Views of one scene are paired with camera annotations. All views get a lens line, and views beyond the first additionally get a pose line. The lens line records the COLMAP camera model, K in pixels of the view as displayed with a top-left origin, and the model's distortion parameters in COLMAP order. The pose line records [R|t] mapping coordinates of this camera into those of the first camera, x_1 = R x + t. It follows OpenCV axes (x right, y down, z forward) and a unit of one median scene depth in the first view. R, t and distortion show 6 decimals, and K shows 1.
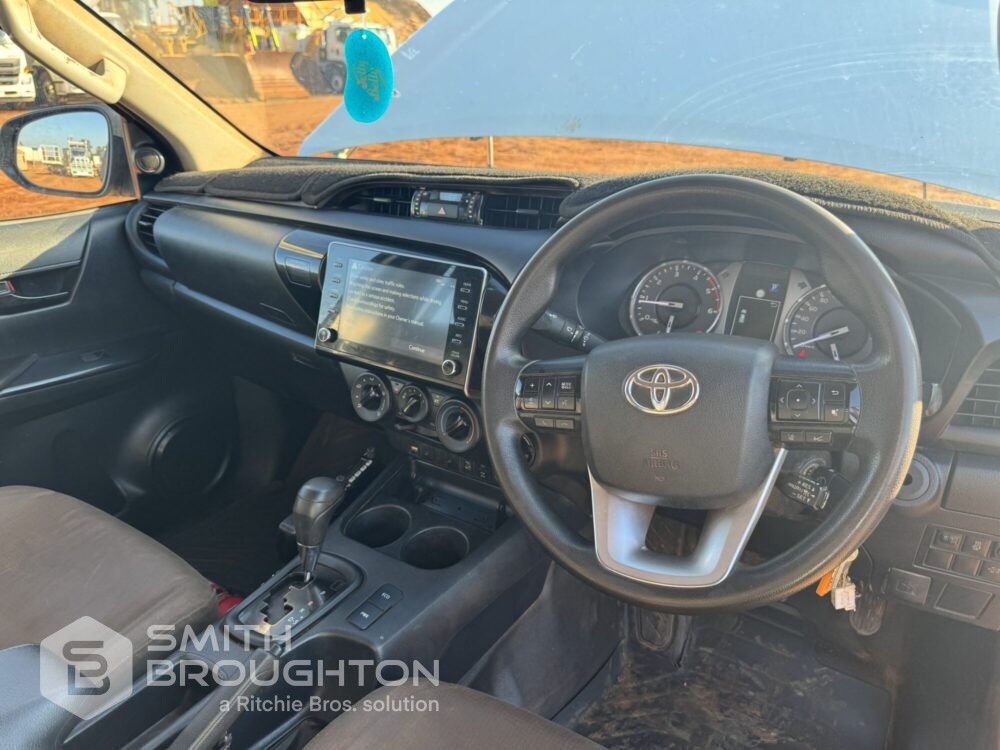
lens RADIAL K [[706.6, 0, 502.8], [0, 706.6, 377.4], [0, 0, 1]] dist [0.025015, -0.042607]
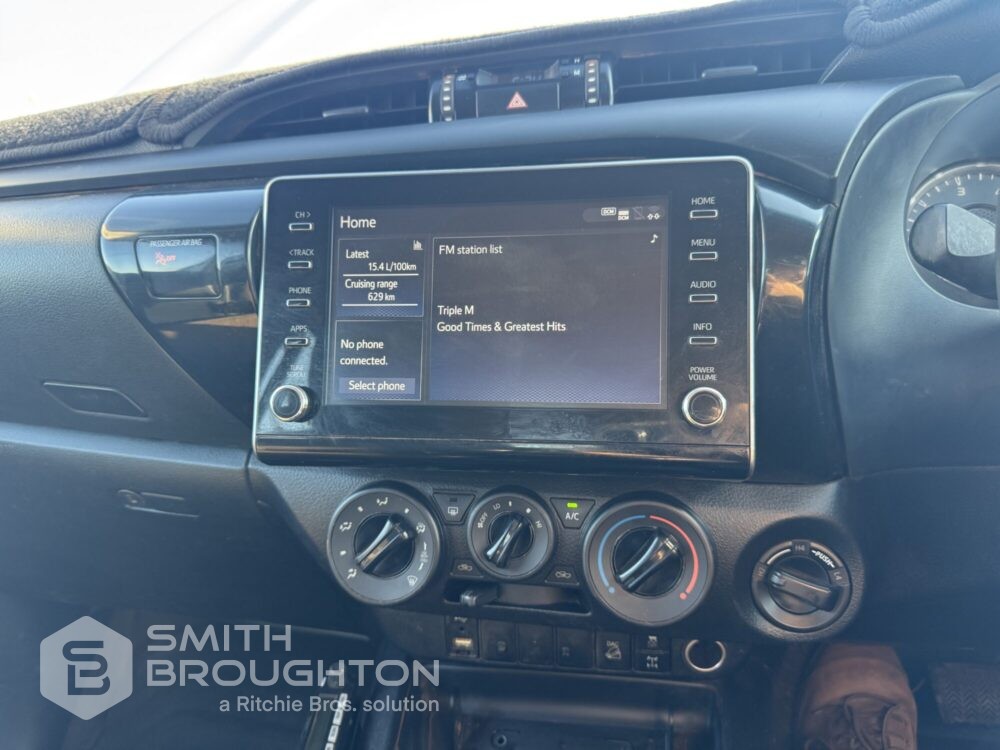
lens RADIAL K [[706.6, 0, 498.1], [0, 706.6, 381.2], [0, 0, 1]] dist [0.025015, -0.042607]
pose [[0.916084, -0.129532, 0.379488, -0.307795], [0.195809, 0.970386, -0.141457, 0.005694], [-0.349927, 0.203893, 0.914319, 0.635872]]
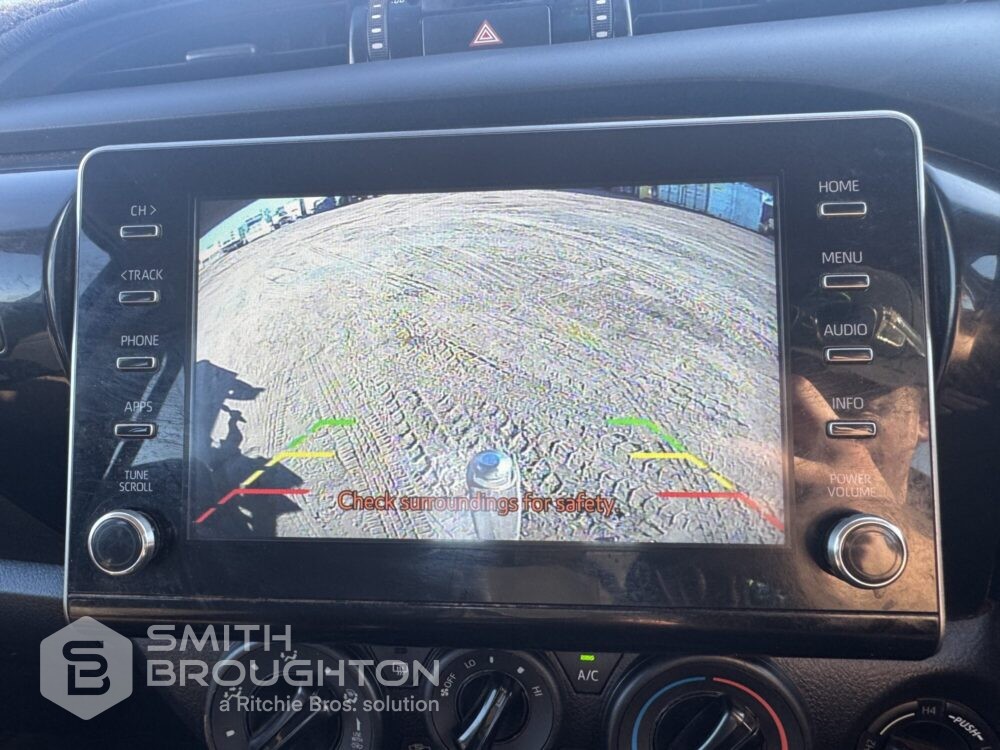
lens RADIAL K [[706.6, 0, 454.0], [0, 706.6, 375.3], [0, 0, 1]] dist [0.025015, -0.042607]
pose [[0.883393, -0.150167, 0.443923, -0.263765], [0.224599, 0.967057, -0.119814, -0.063499], [-0.411307, 0.205547, 0.888019, 0.789728]]
